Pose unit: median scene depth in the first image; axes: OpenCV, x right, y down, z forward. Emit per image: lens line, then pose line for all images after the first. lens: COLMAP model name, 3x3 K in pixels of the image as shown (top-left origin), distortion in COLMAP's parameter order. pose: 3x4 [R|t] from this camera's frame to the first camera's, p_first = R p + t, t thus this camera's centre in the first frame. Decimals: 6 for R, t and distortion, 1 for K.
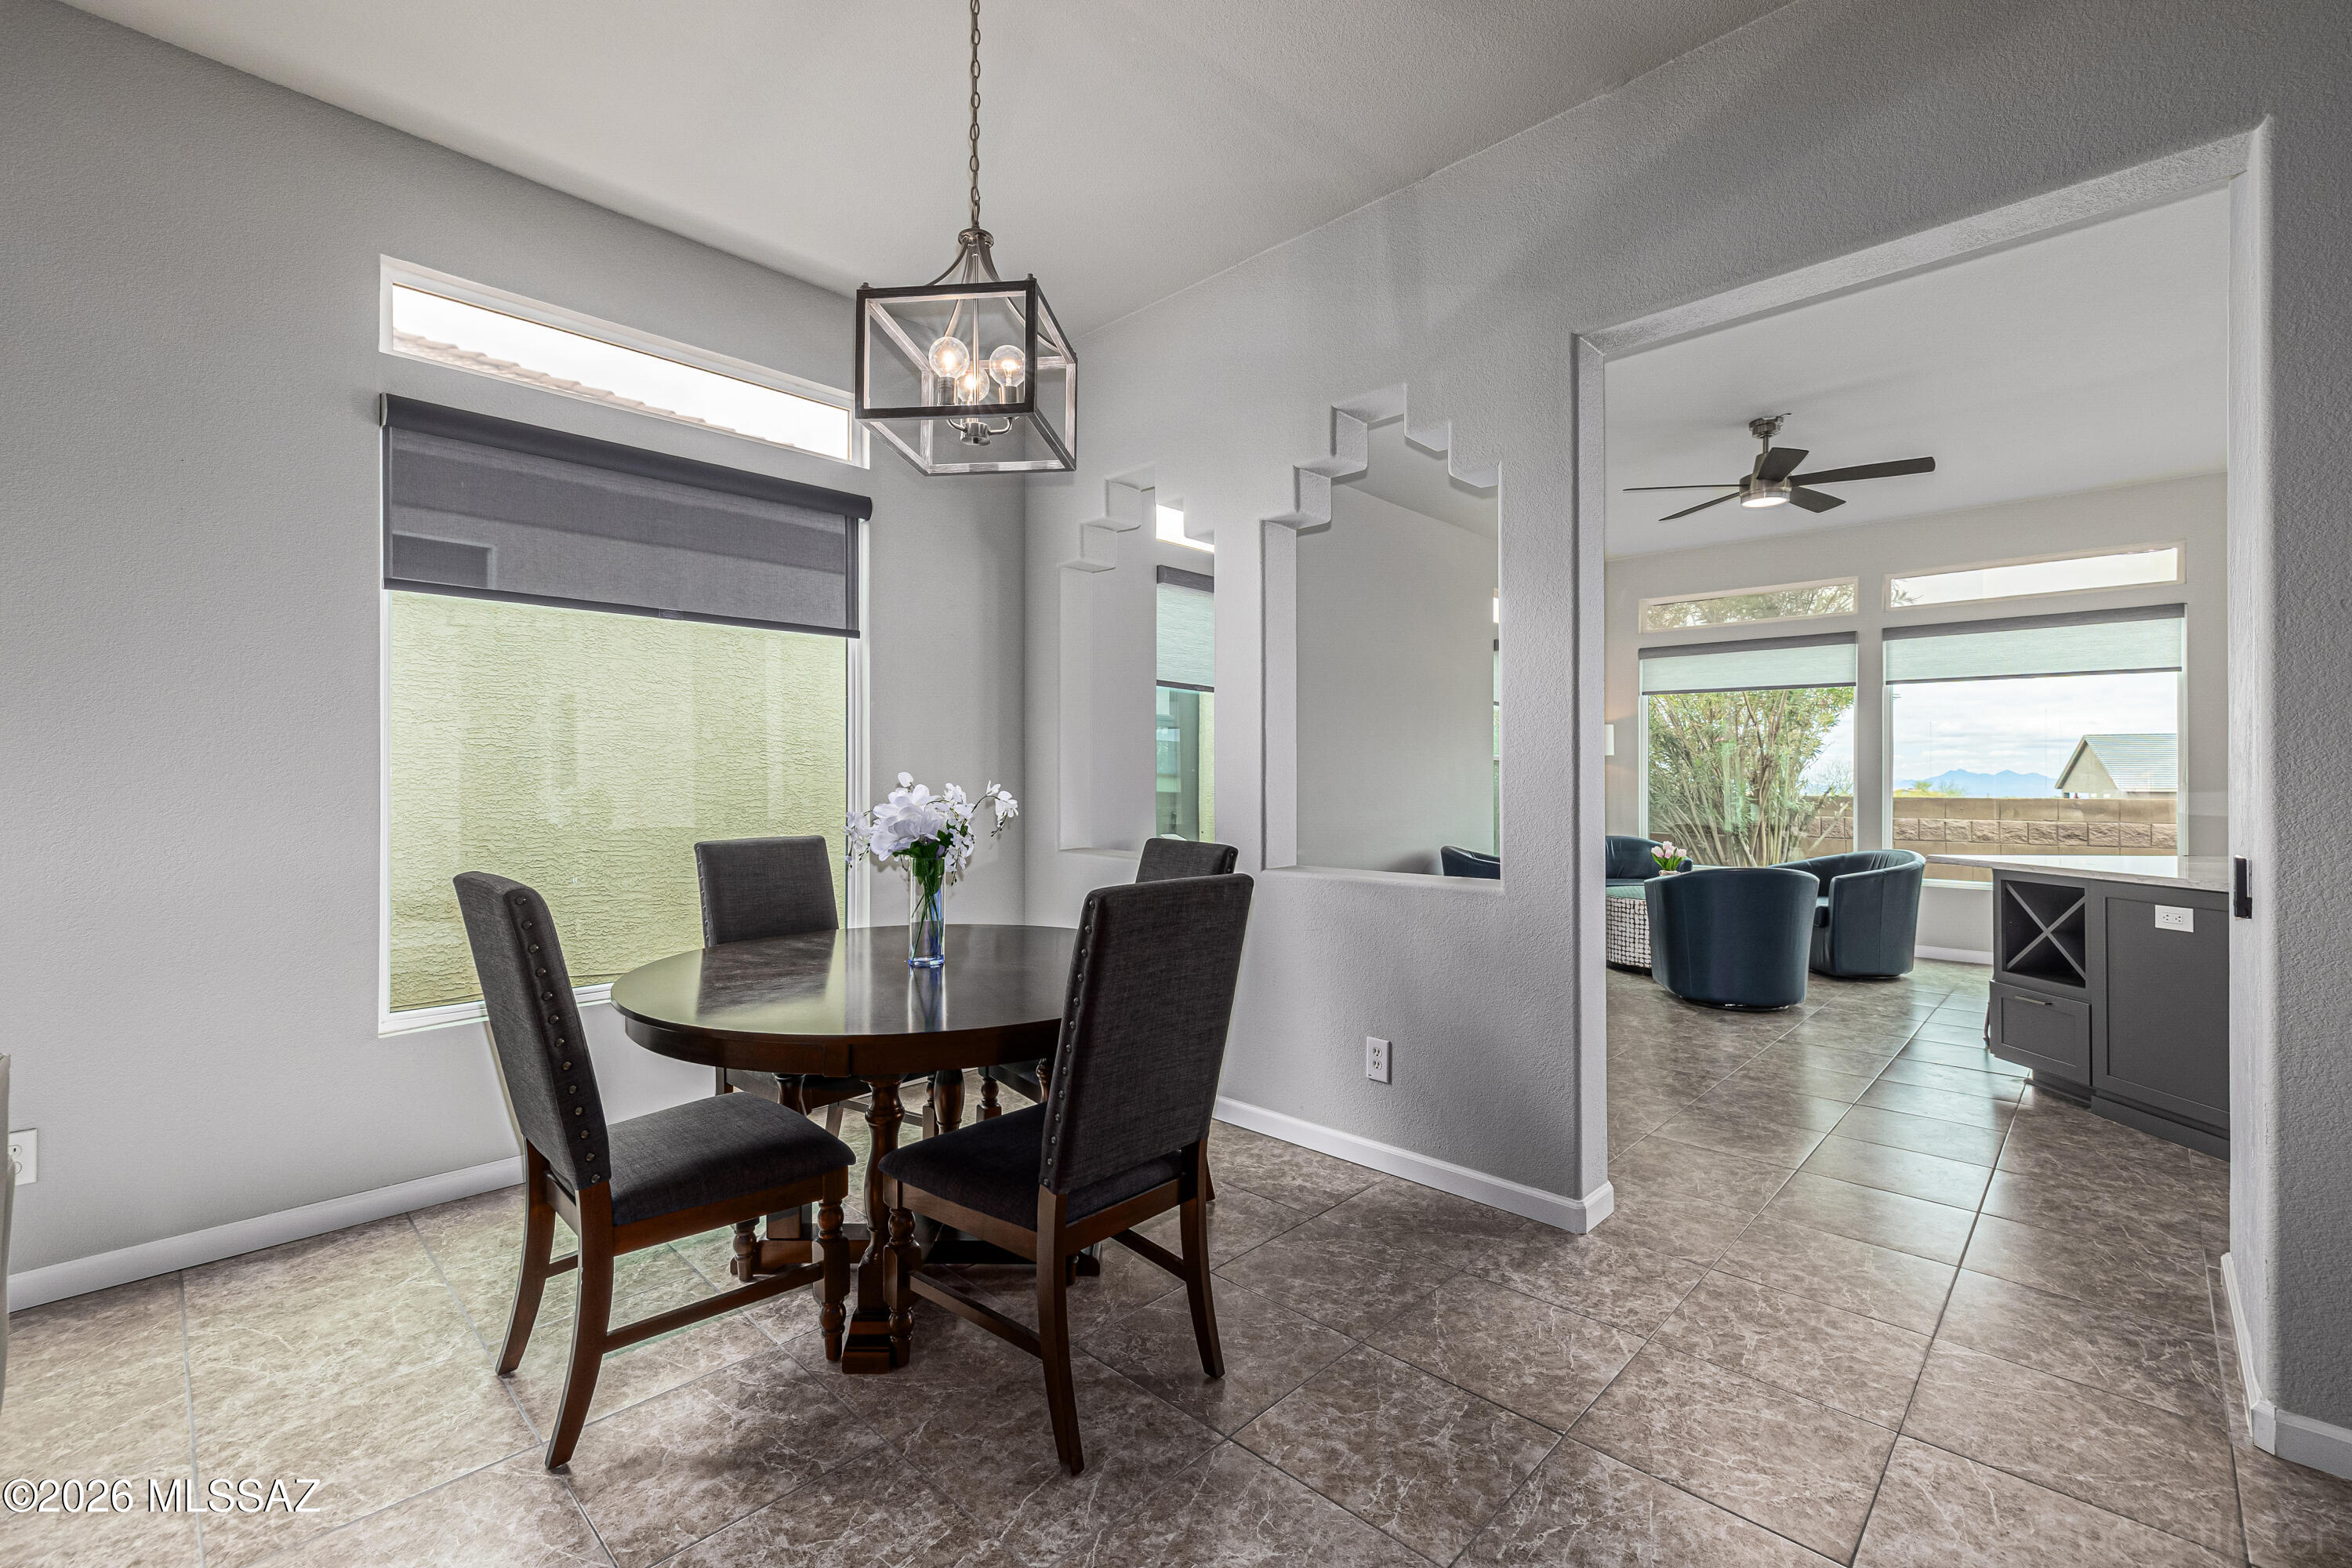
lens RADIAL K [[995.5, 0, 1163.6], [0, 995.5, 775.8], [0, 0, 1]] dist [0.001894, 0.000395]
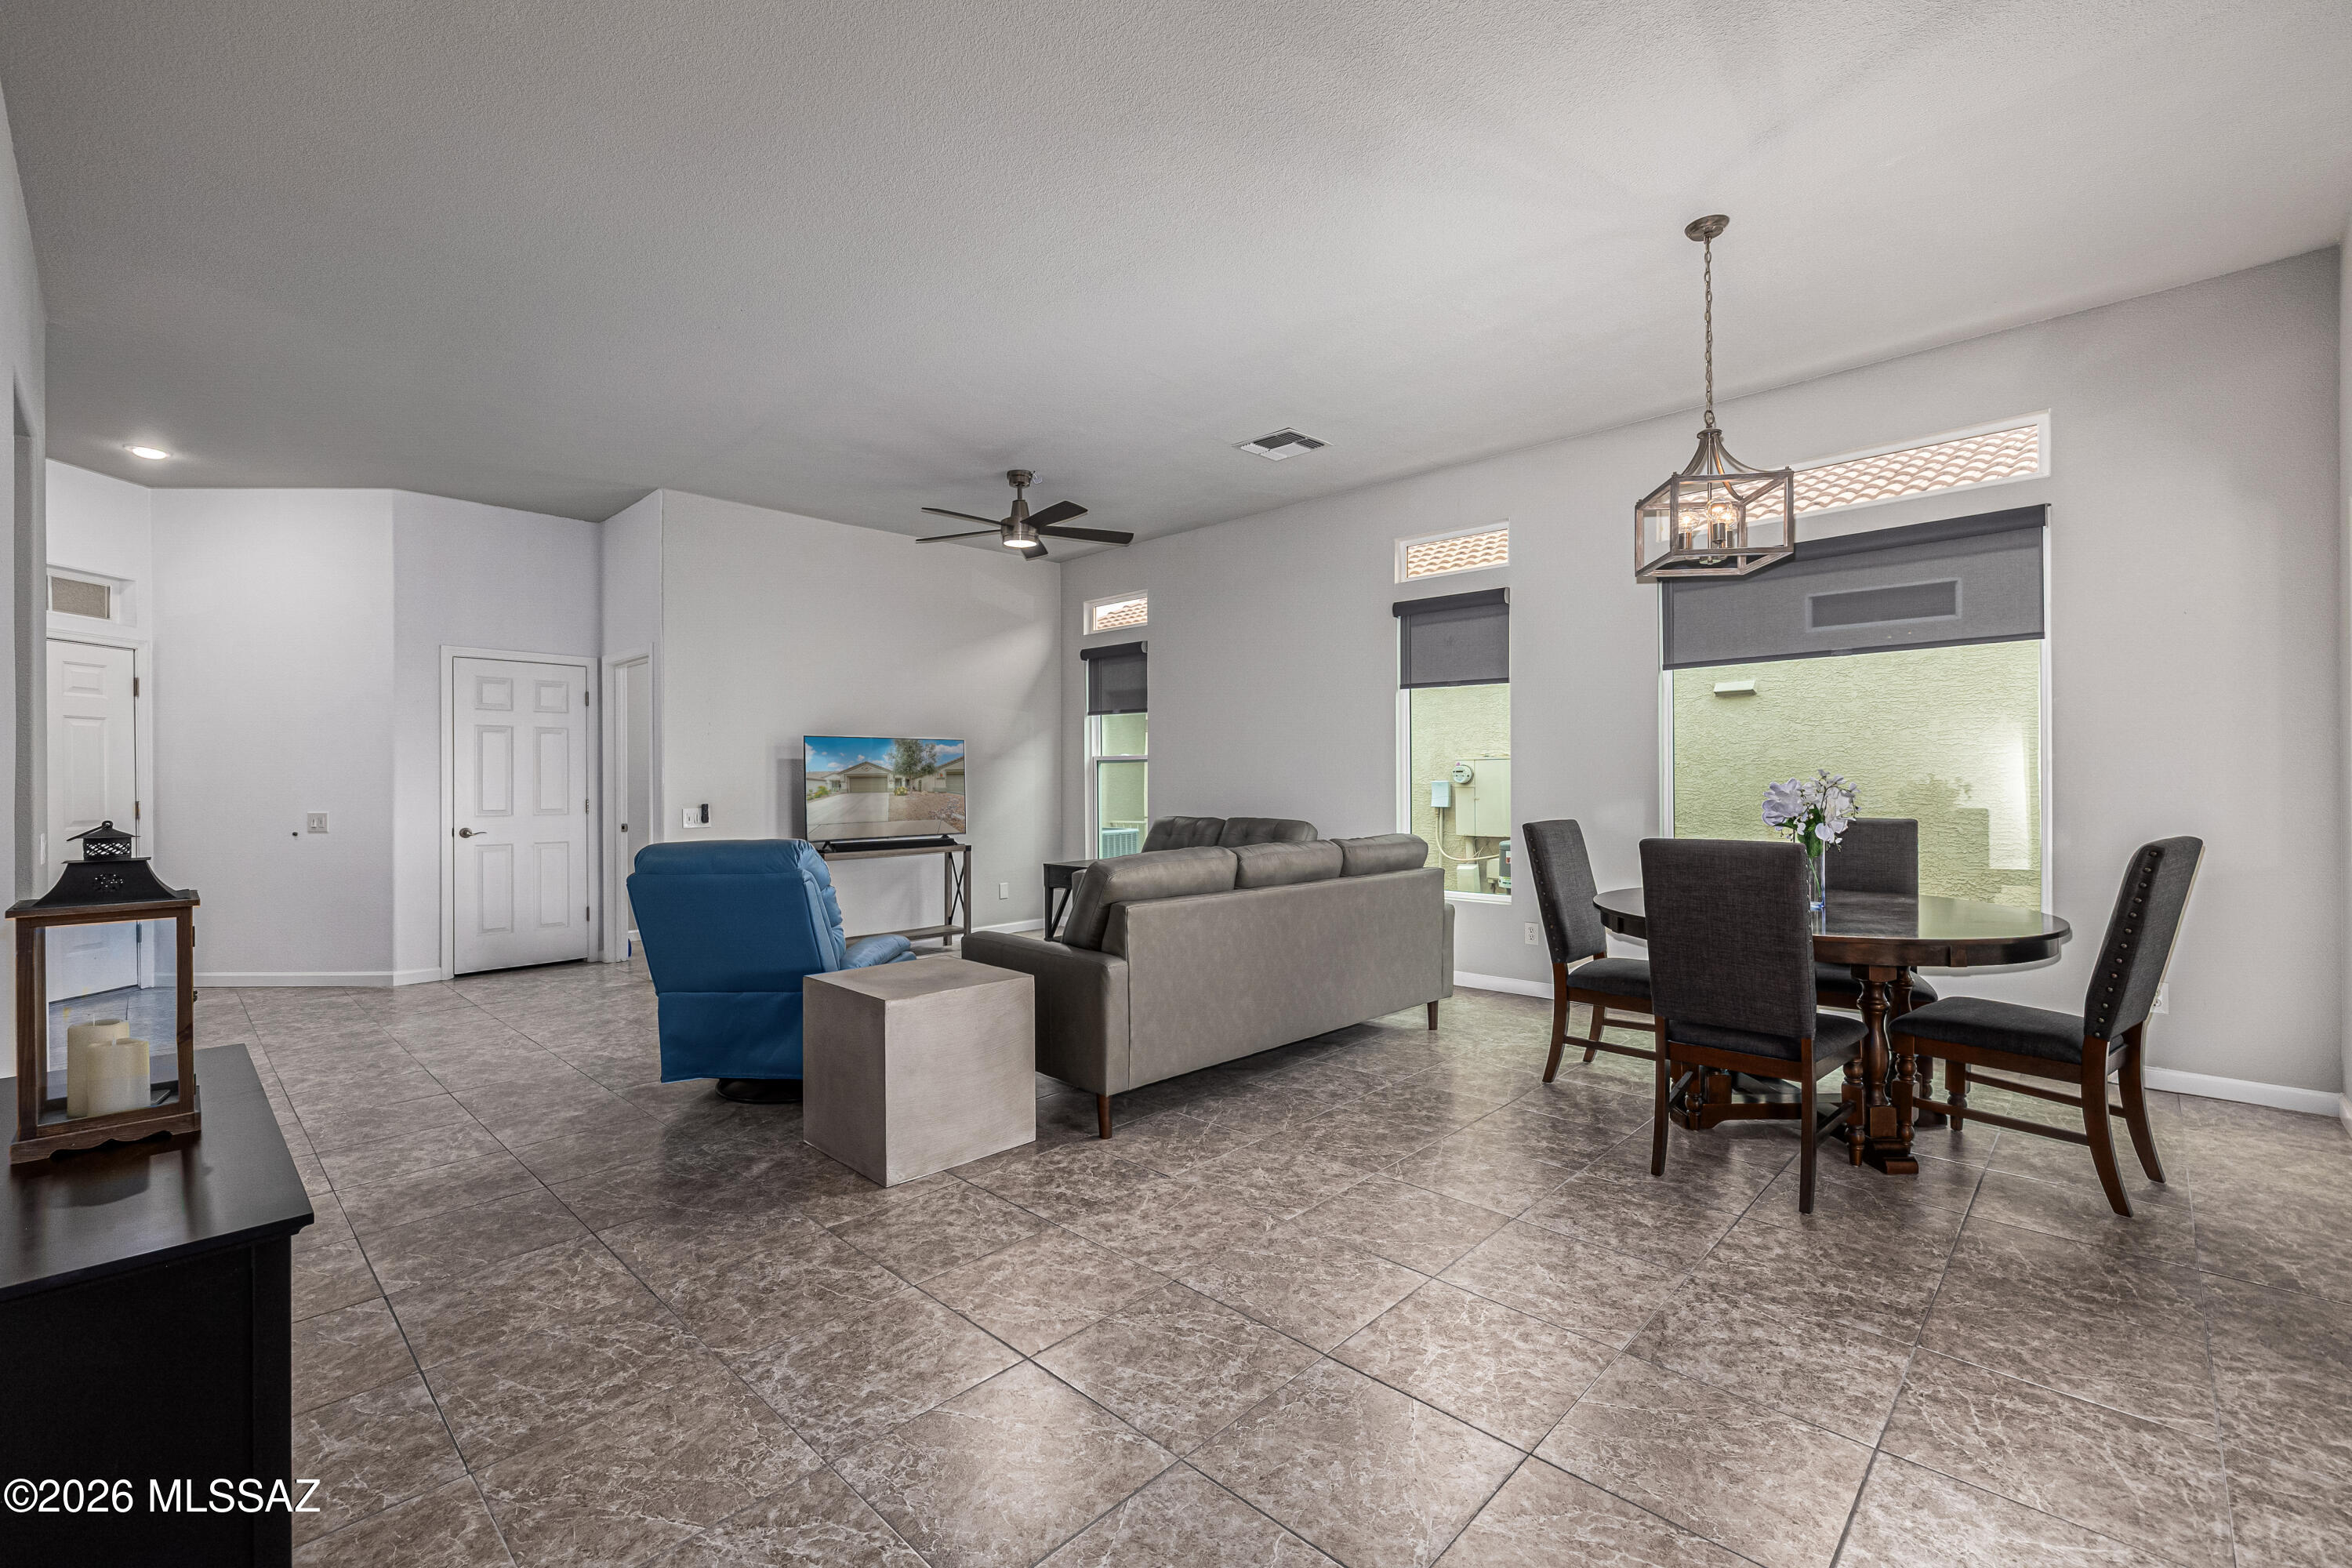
lens RADIAL K [[995.5, 0, 1168.9], [0, 995.5, 781.7], [0, 0, 1]] dist [0.001894, 0.000395]
pose [[0.002407, 0.000718, -0.999997, 0.527442], [0.012024, 0.999927, 0.000747, 0.000535], [0.999925, -0.012025, 0.002399, 0.049988]]
